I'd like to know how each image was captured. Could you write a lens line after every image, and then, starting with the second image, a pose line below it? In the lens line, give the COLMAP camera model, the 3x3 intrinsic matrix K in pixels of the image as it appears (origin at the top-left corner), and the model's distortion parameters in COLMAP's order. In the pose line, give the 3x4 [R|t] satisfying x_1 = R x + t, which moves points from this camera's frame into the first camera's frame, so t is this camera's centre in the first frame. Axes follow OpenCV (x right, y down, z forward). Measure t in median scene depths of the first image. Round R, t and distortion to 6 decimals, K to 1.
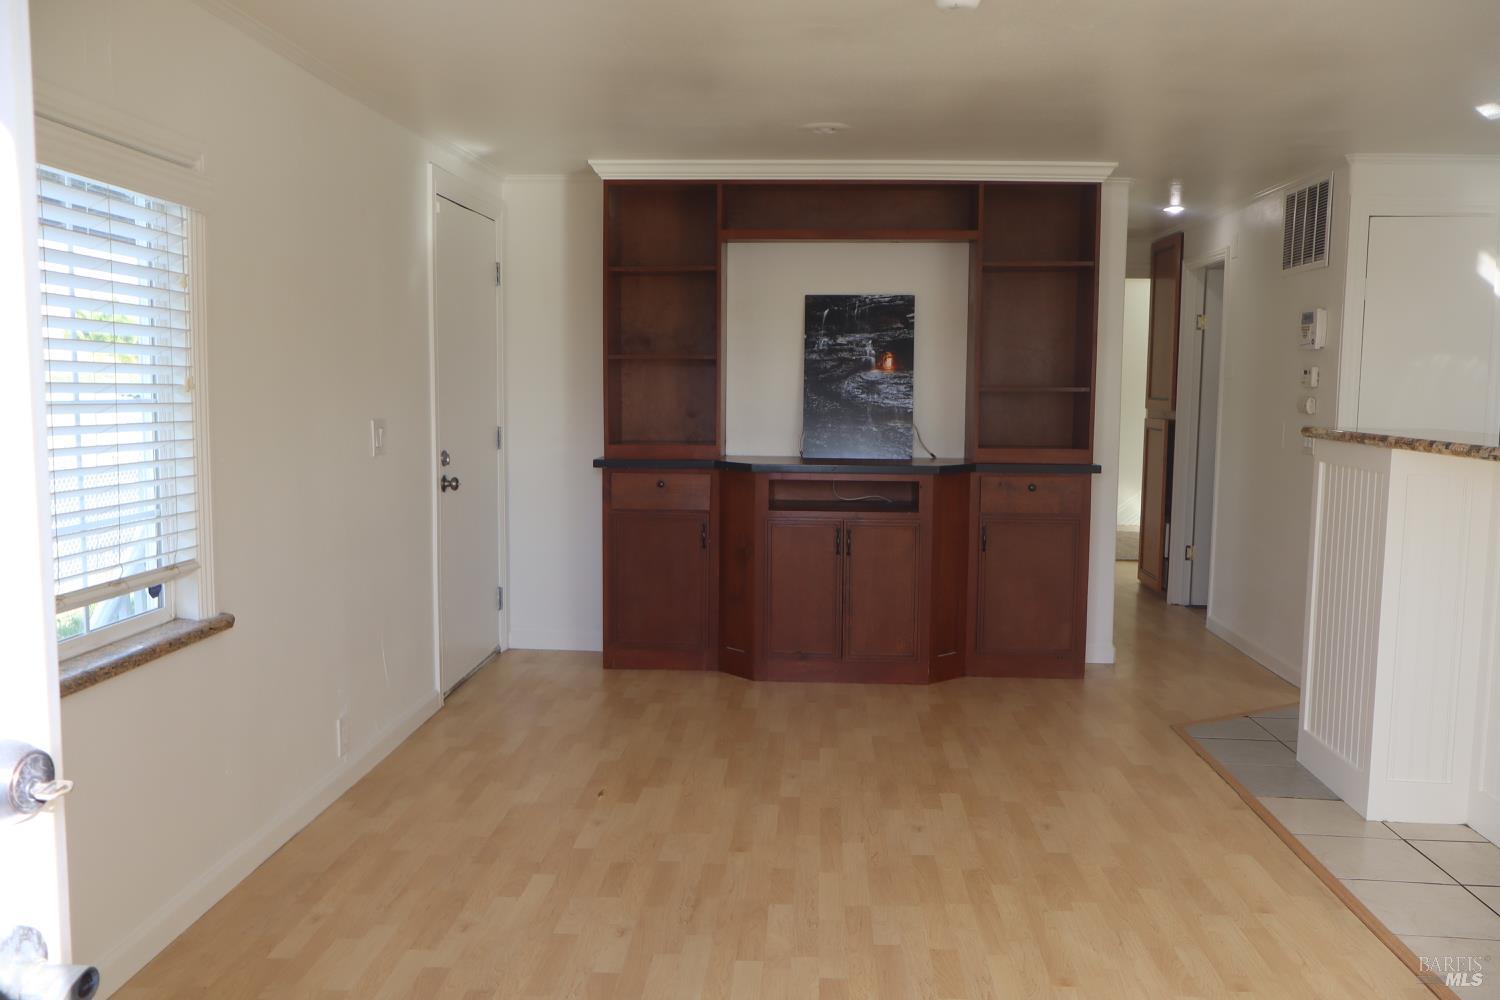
lens RADIAL K [[1251.5, 0, 757.1], [0, 1251.5, 499.4], [0, 0, 1]] dist [-0.003516, 0.006240]
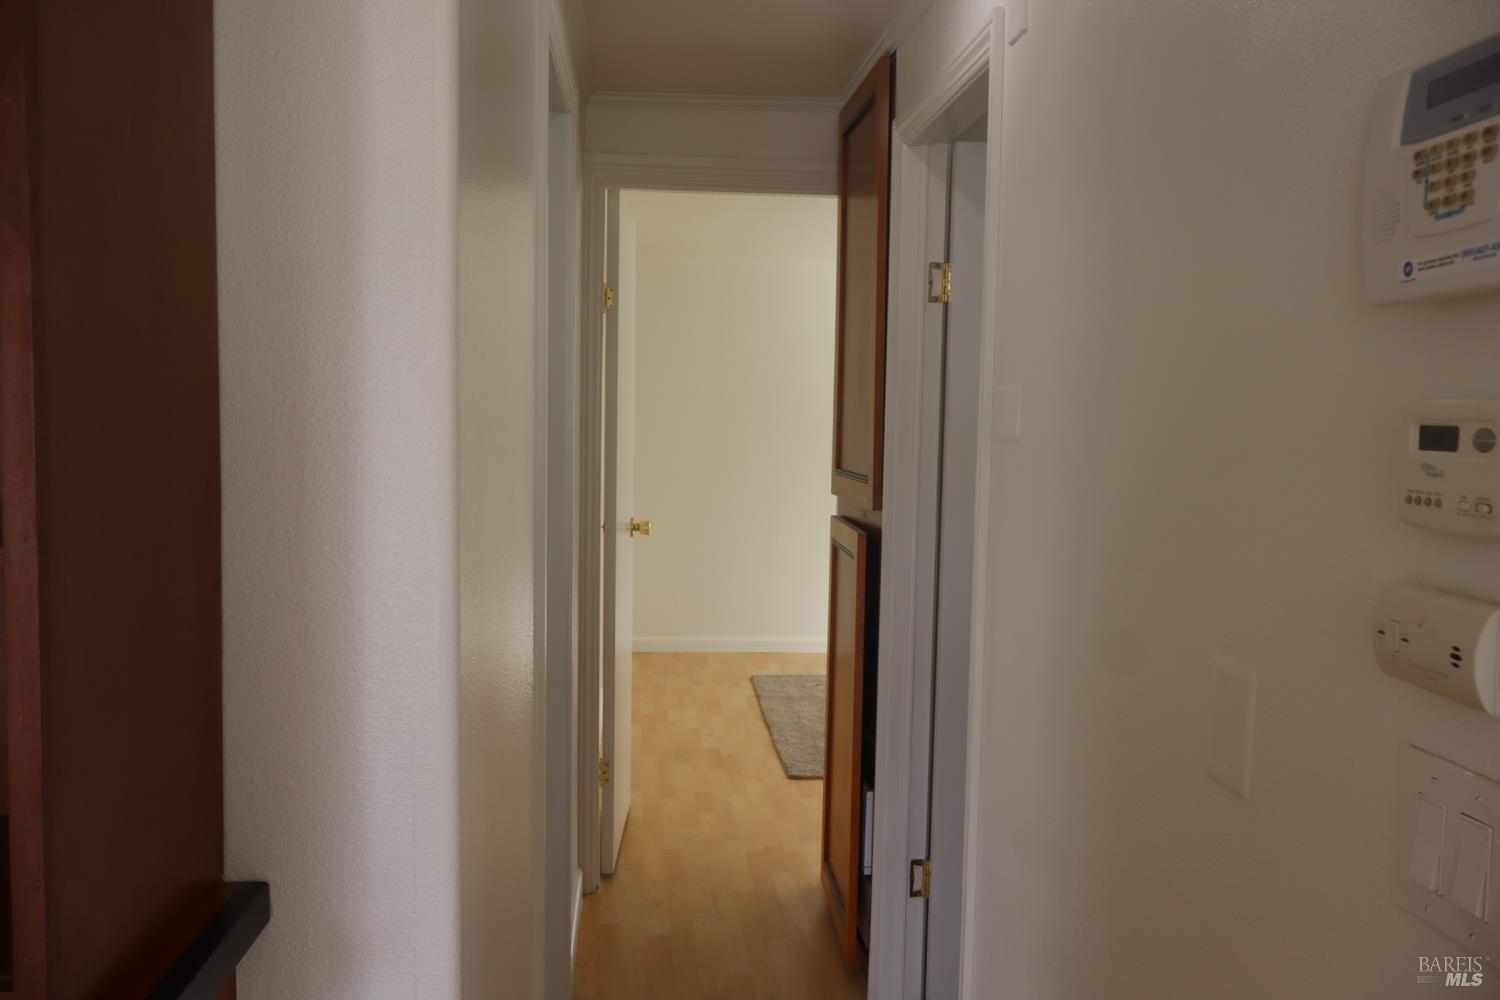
lens RADIAL K [[1251.5, 0, 757.1], [0, 1251.5, 499.4], [0, 0, 1]] dist [-0.003516, 0.006240]
pose [[0.988241, -0.001060, 0.152898, 0.236441], [0.005839, 0.999508, -0.030812, -0.062791], [-0.152790, 0.031343, 0.987761, 0.620712]]
